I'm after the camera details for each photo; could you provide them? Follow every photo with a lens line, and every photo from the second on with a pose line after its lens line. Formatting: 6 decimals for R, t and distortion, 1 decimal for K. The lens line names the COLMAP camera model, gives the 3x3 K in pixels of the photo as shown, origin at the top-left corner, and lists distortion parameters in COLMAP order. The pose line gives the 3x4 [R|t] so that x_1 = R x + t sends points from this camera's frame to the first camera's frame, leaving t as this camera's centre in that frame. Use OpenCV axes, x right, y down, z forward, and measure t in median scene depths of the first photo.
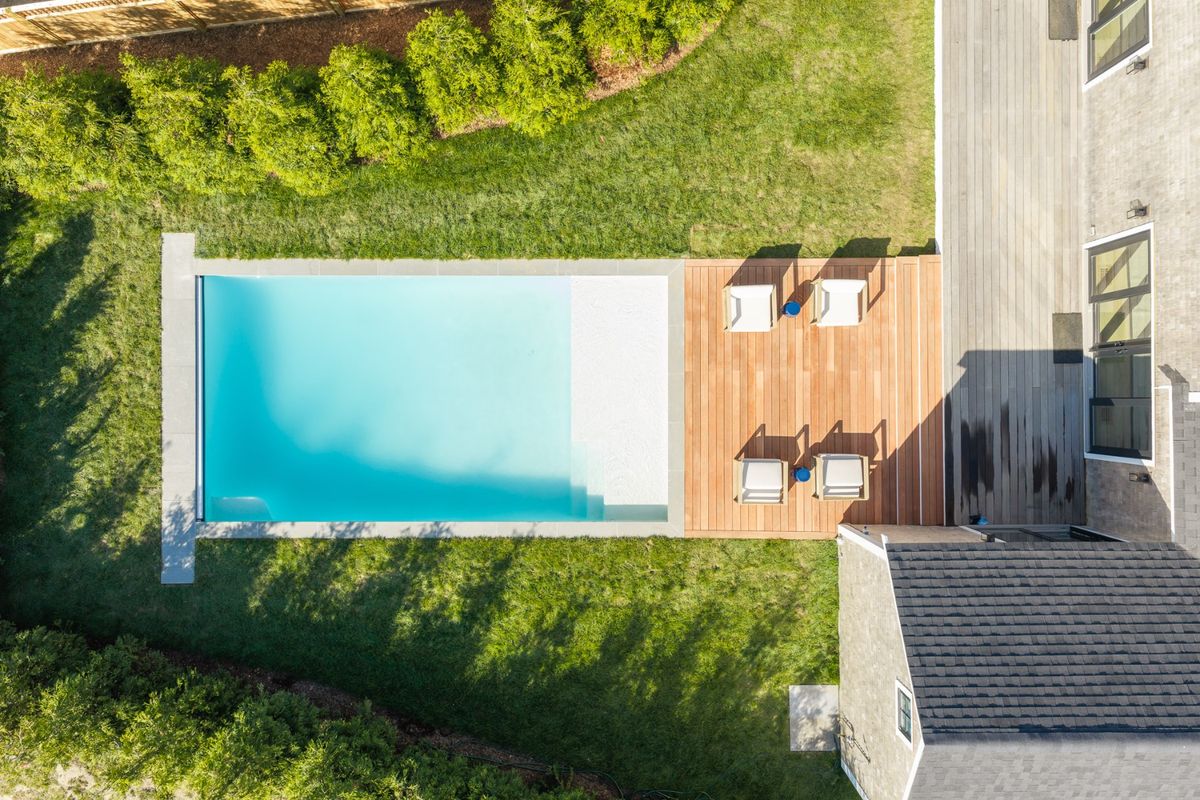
lens RADIAL K [[965.5, 0, 597.3], [0, 965.5, 394.6], [0, 0, 1]] dist [-0.004266, -0.002200]
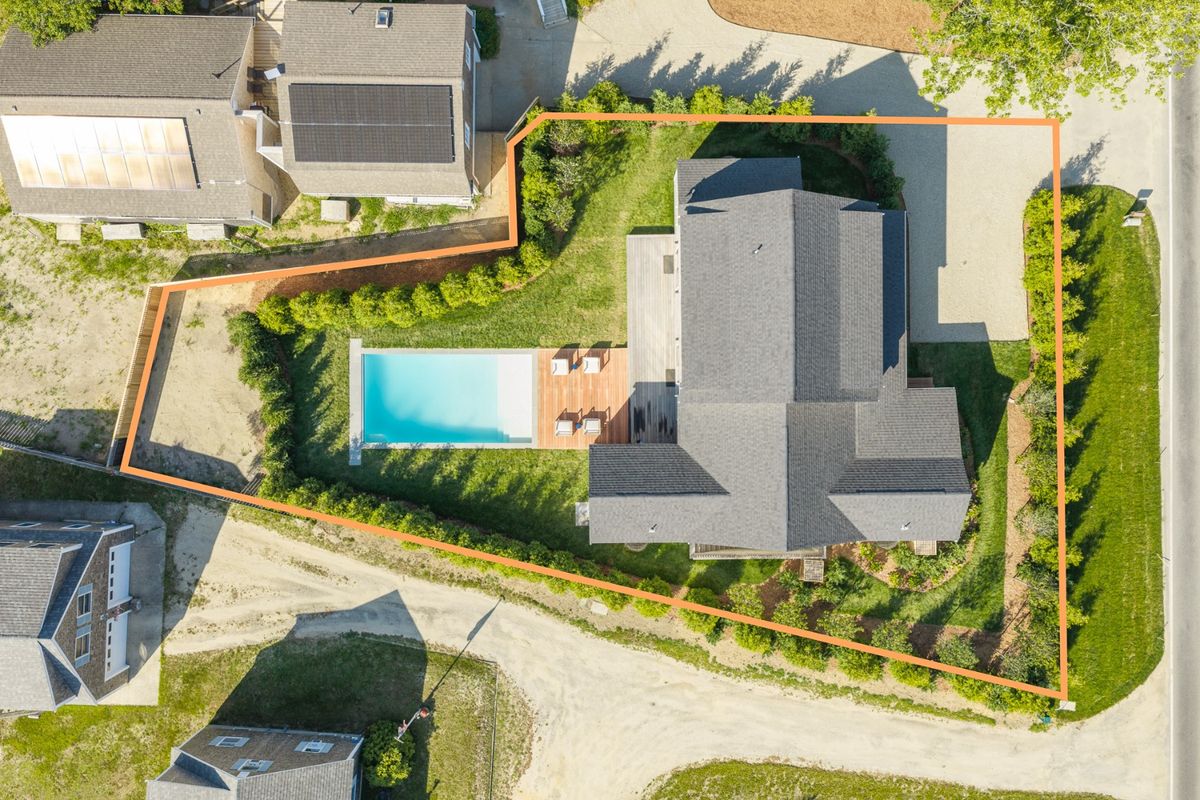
lens RADIAL K [[965.5, 0, 604.7], [0, 965.5, 403.9], [0, 0, 1]] dist [-0.004266, -0.002200]
pose [[0.999959, 0.002339, 0.008751, 0.259500], [-0.002417, 0.999957, 0.008909, -0.006467], [-0.008729, -0.008929, 0.999922, -1.787819]]
